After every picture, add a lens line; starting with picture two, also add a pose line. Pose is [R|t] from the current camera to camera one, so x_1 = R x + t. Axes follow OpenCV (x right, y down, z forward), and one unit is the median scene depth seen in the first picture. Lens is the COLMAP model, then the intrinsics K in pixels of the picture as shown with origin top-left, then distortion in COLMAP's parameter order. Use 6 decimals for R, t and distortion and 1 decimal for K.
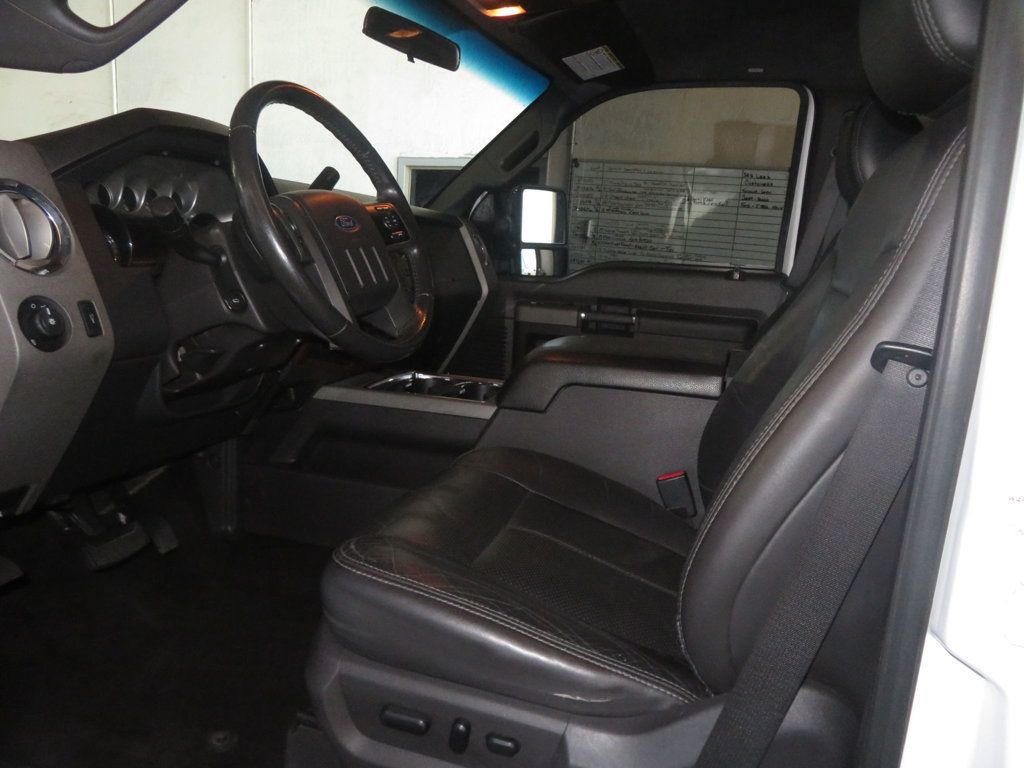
lens RADIAL K [[748.2, 0, 513.7], [0, 748.2, 382.4], [0, 0, 1]] dist [-0.007110, 0.013321]
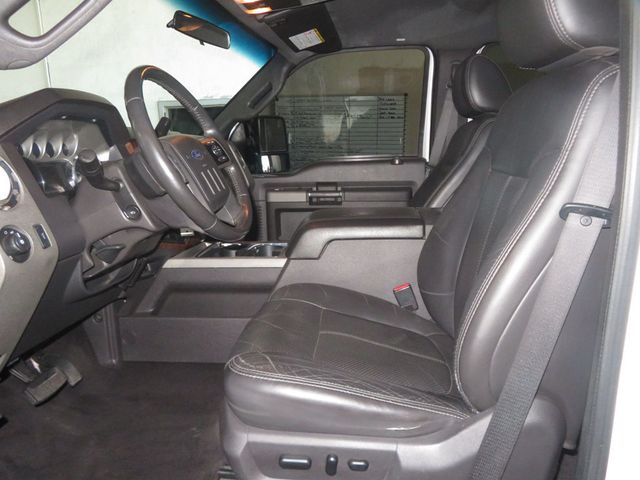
lens RADIAL K [[467.6, 0, 323.3], [0, 467.6, 238.2], [0, 0, 1]] dist [-0.007110, 0.013321]
pose [[0.976958, -0.116781, 0.178647, -0.119450], [0.114819, 0.993158, 0.021316, -0.023422], [-0.179913, -0.000313, 0.983682, 0.000668]]
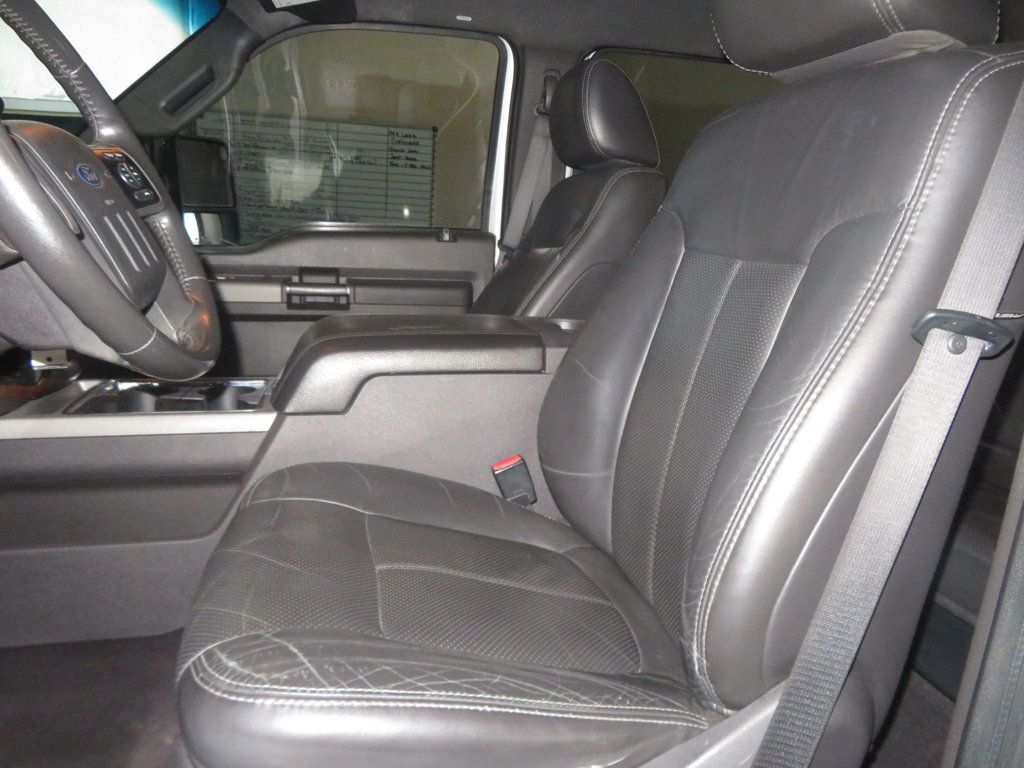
lens RADIAL K [[748.2, 0, 526.3], [0, 748.2, 386.0], [0, 0, 1]] dist [-0.007110, 0.013321]
pose [[0.867792, -0.127797, 0.480213, -0.169284], [0.101338, 0.991569, 0.080753, -0.033709], [-0.486484, -0.021413, 0.873427, 0.177922]]
